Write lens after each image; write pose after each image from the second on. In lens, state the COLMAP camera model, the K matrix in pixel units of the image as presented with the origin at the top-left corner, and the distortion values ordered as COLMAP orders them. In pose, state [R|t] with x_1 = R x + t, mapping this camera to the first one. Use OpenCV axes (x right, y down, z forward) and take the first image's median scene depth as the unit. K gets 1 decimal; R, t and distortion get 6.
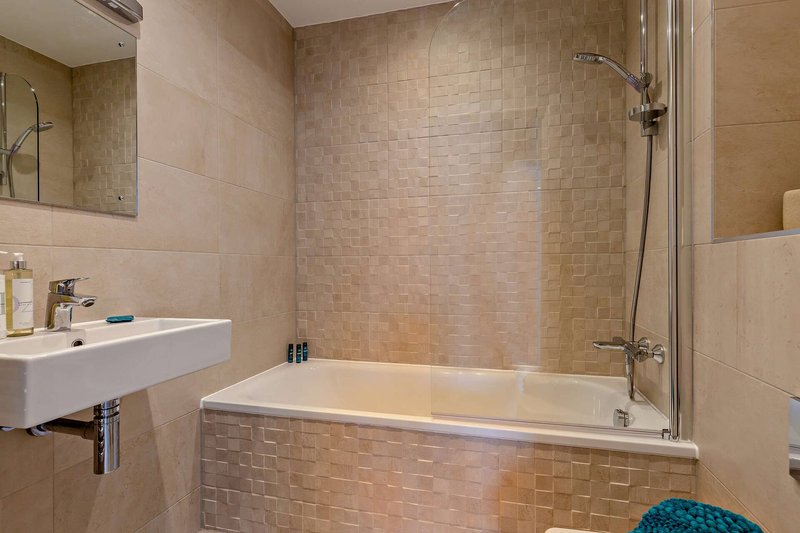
lens RADIAL K [[397.6, 0, 400.0], [0, 397.6, 266.5], [0, 0, 1]] dist [0.001678, -0.000752]
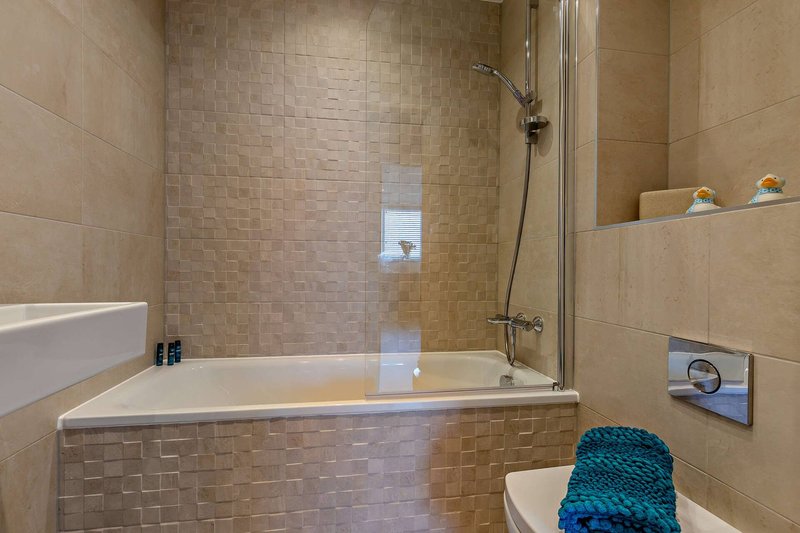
lens RADIAL K [[397.6, 0, 400.0], [0, 397.6, 266.5], [0, 0, 1]] dist [0.001678, -0.000752]
pose [[0.915730, 0.006914, 0.401735, -0.182658], [-0.007456, 0.999972, -0.000215, 0.038470], [-0.401725, -0.002798, 0.915756, 0.049333]]
